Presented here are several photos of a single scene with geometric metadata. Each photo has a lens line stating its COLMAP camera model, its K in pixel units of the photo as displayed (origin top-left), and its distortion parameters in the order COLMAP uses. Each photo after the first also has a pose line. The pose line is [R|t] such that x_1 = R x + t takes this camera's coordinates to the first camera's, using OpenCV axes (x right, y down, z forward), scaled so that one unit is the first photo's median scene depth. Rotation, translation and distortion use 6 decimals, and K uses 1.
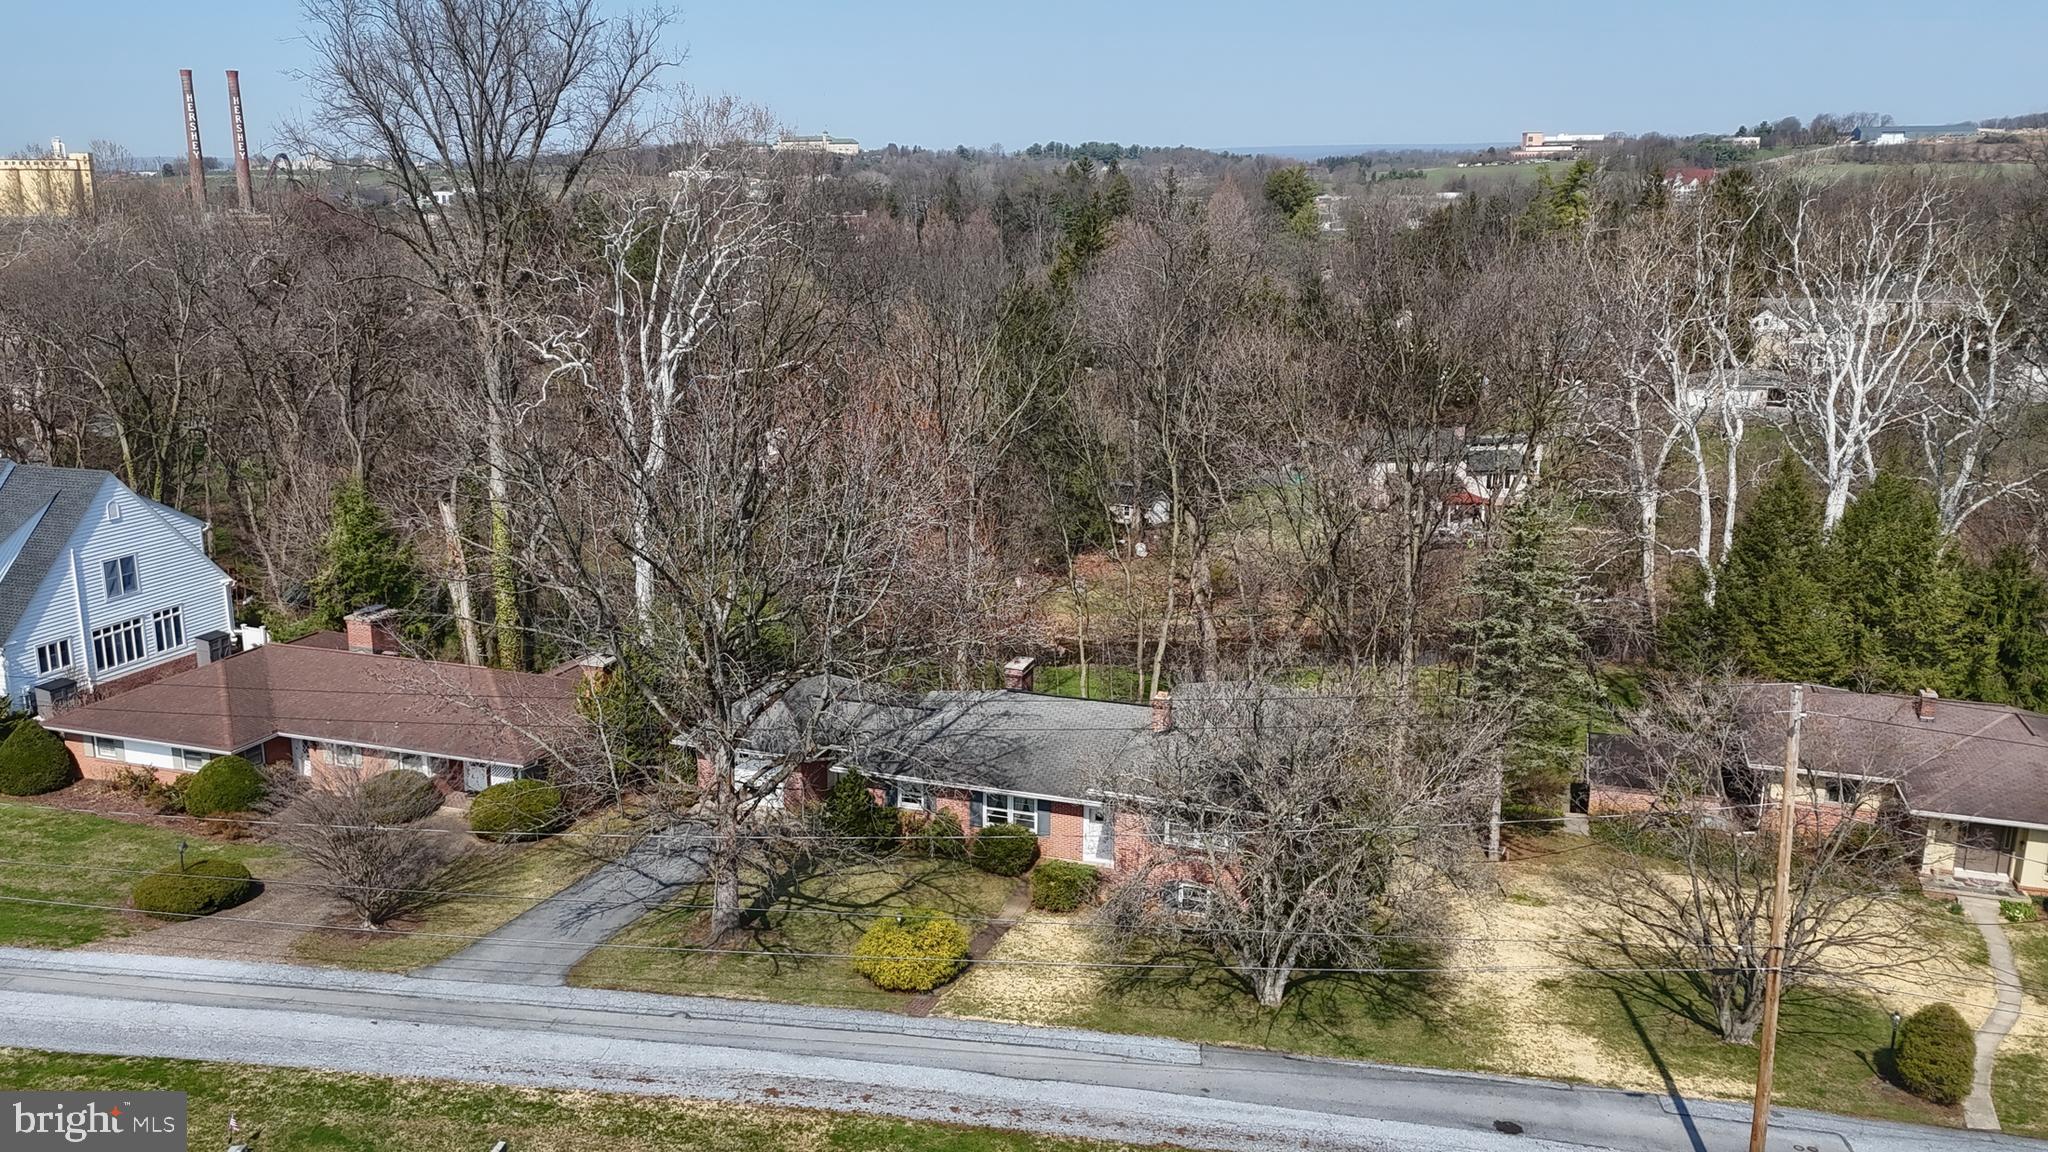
lens RADIAL K [[1500.6, 0, 1026.2], [0, 1500.6, 577.1], [0, 0, 1]] dist [0.058488, -0.052118]
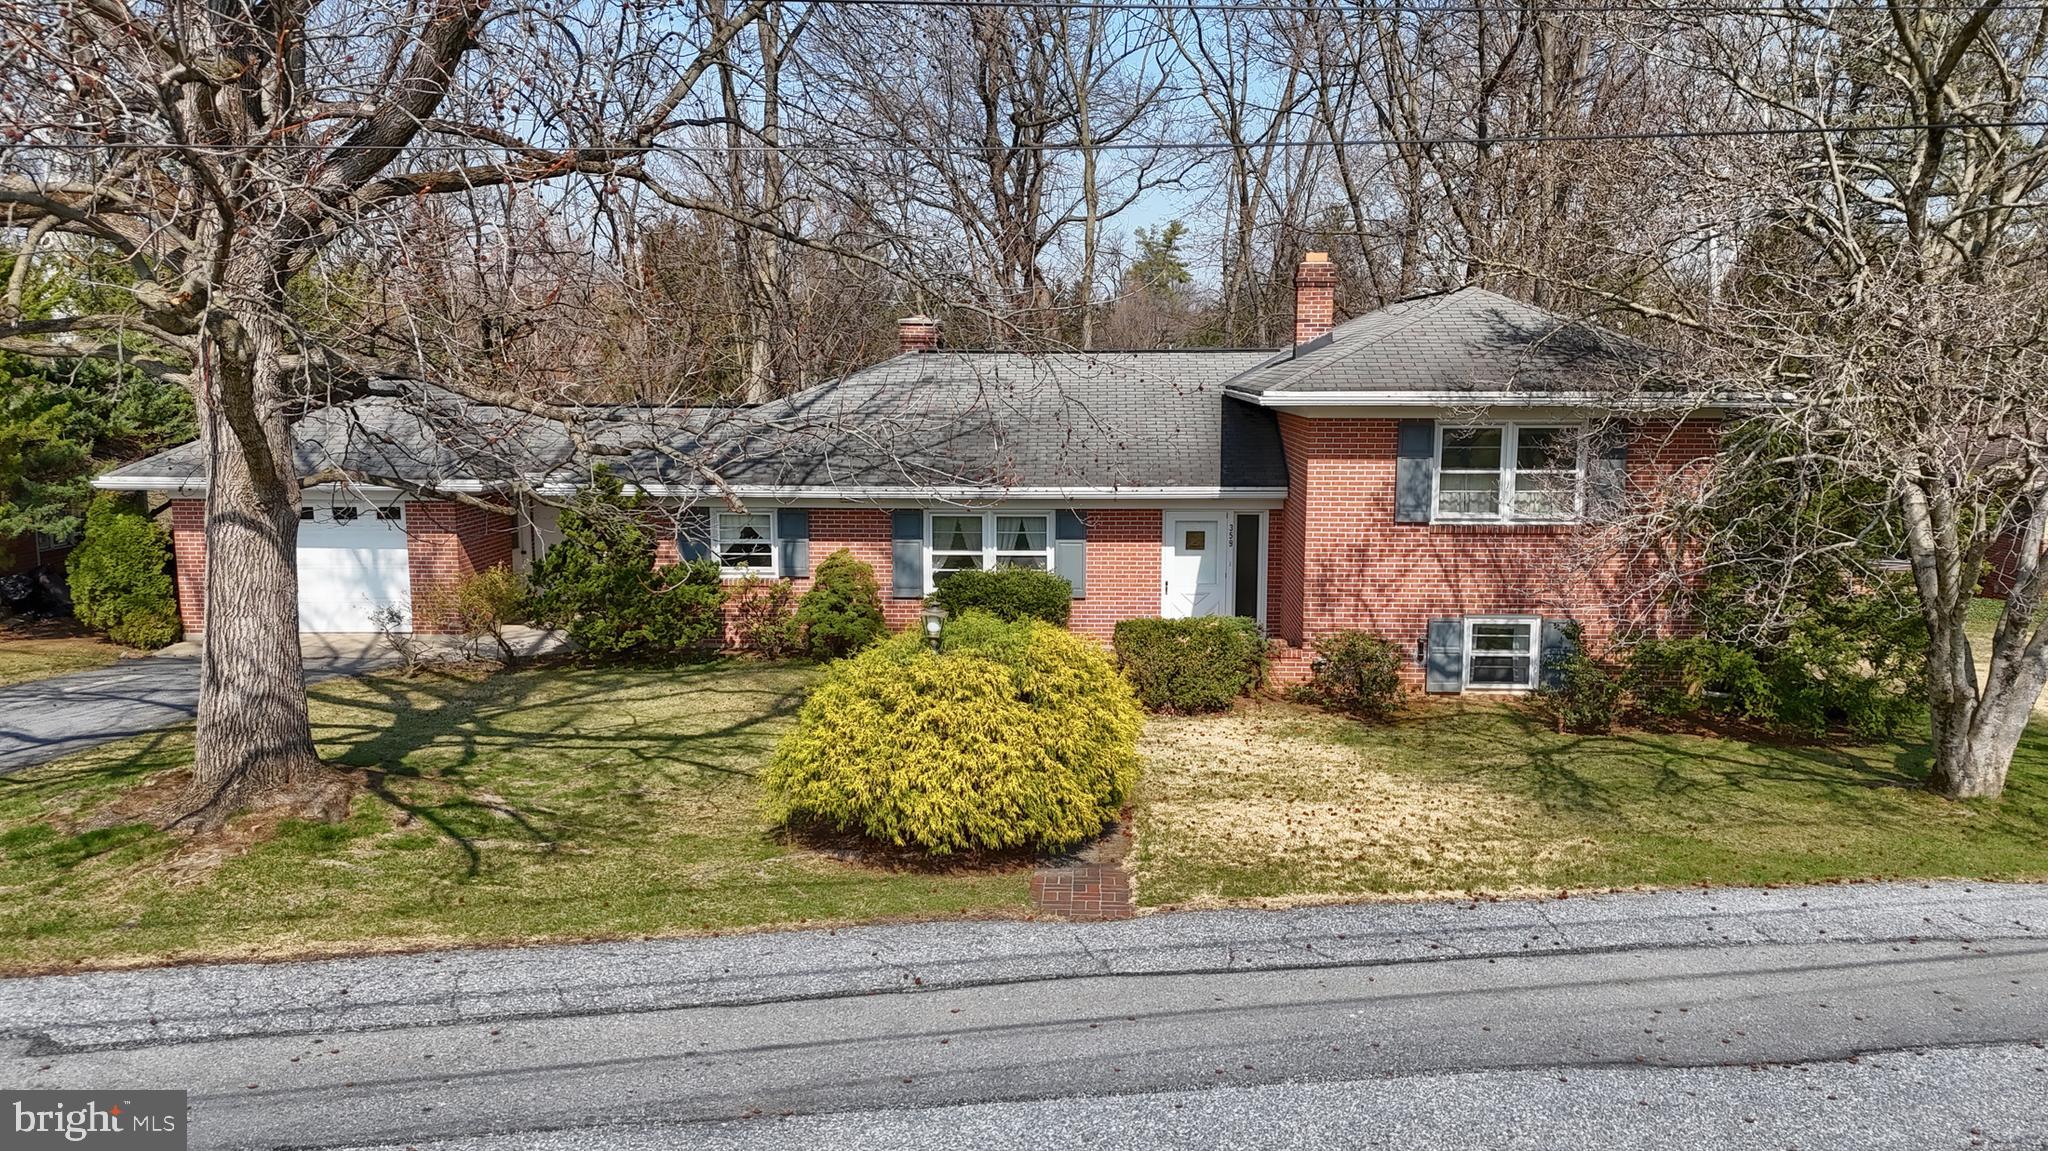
lens RADIAL K [[1500.6, 0, 1026.2], [0, 1500.6, 576.6], [0, 0, 1]] dist [0.058488, -0.052118]
pose [[0.961817, -0.071518, 0.264184, -0.125819], [0.094159, 0.992800, -0.074042, 0.216269], [-0.256987, 0.096091, 0.961626, 0.649591]]
